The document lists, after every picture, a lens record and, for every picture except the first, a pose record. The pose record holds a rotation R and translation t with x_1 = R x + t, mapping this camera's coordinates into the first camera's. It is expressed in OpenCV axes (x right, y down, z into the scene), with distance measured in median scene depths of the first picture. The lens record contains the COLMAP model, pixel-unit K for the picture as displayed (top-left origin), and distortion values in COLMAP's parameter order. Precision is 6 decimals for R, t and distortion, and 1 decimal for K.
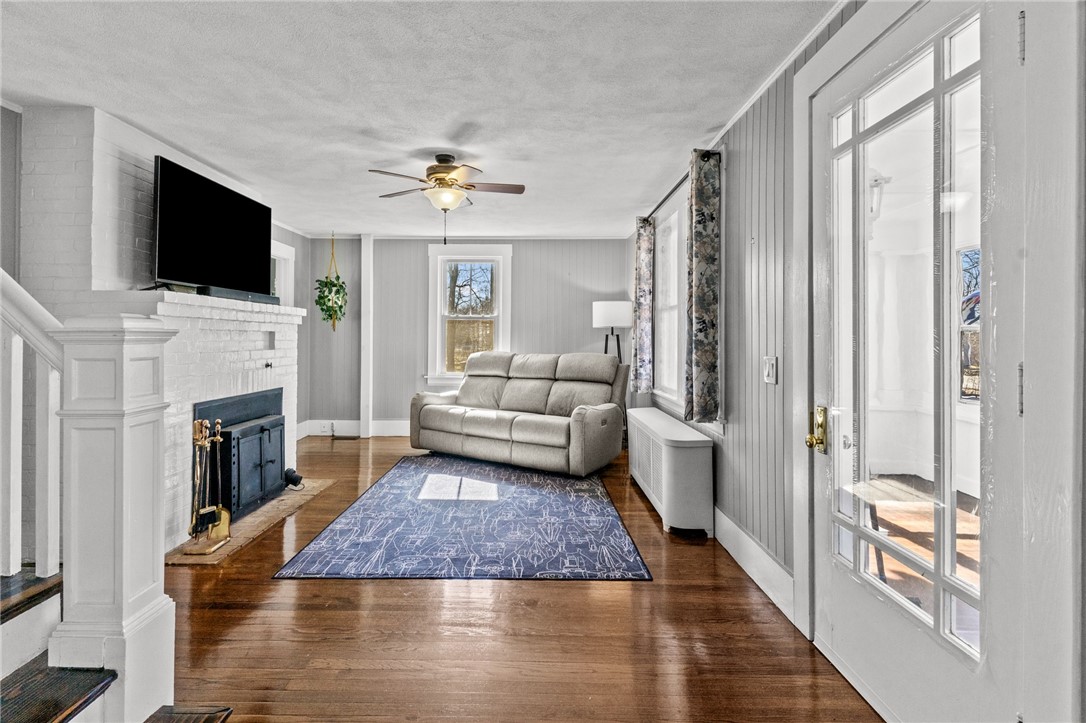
lens RADIAL K [[524.0, 0, 520.6], [0, 524.0, 334.7], [0, 0, 1]] dist [-0.002334, -0.000106]
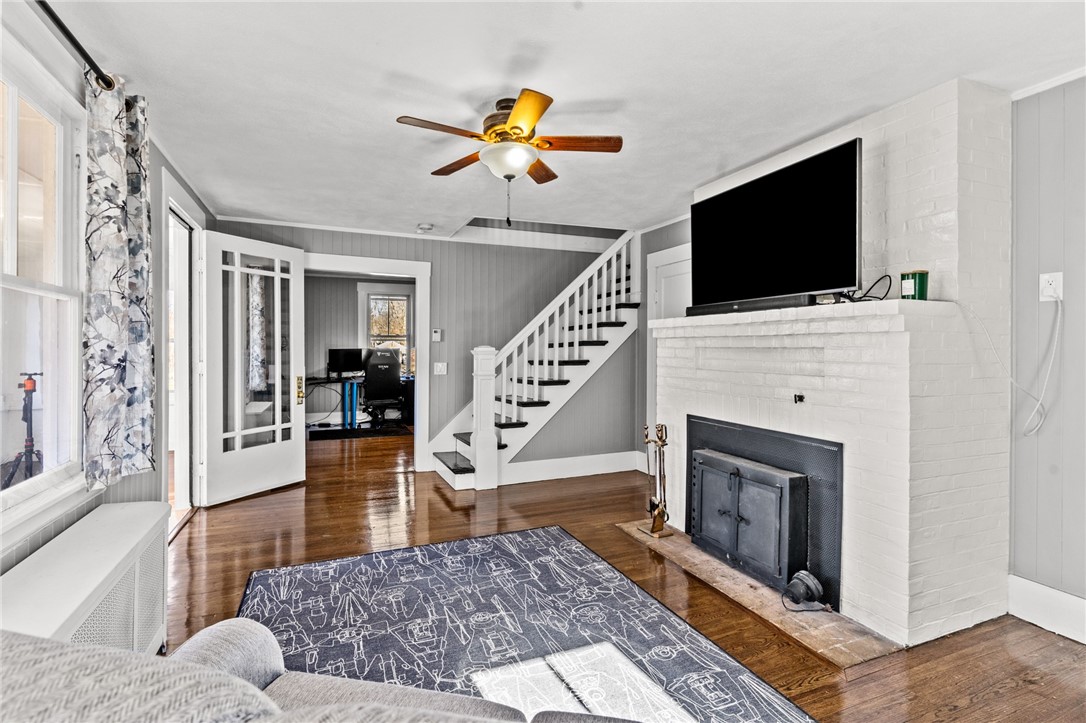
lens RADIAL K [[523.5, 0, 538.4], [0, 523.5, 350.5], [0, 0, 1]] dist [-0.000644, -0.000222]
pose [[-0.914390, -0.001531, -0.404832, 0.106252], [-0.000558, 0.999997, -0.002521, -0.001685], [0.404835, -0.002080, -0.914388, 1.683367]]
